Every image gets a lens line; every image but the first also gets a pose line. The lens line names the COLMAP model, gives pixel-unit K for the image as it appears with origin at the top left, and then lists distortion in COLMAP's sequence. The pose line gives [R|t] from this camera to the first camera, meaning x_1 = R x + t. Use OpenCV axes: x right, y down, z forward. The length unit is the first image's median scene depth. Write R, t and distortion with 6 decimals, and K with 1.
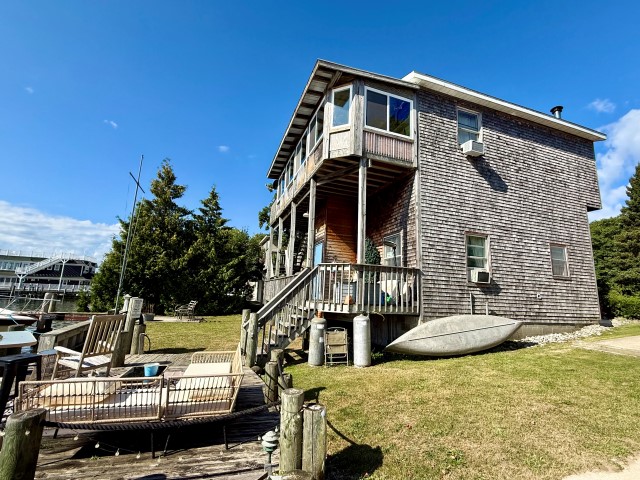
lens RADIAL K [[296.7, 0, 320.3], [0, 296.7, 240.3], [0, 0, 1]] dist [0.000997, -0.000180]
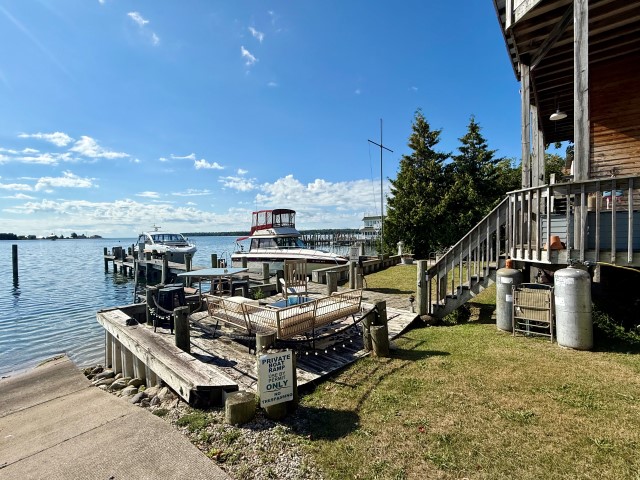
lens RADIAL K [[296.7, 0, 319.1], [0, 296.7, 237.6], [0, 0, 1]] dist [0.000997, -0.000180]
pose [[0.512697, -0.043273, -0.857478, 0.187733], [0.193270, 0.978913, 0.066158, 0.025471], [0.836533, -0.199644, 0.510249, 0.130250]]
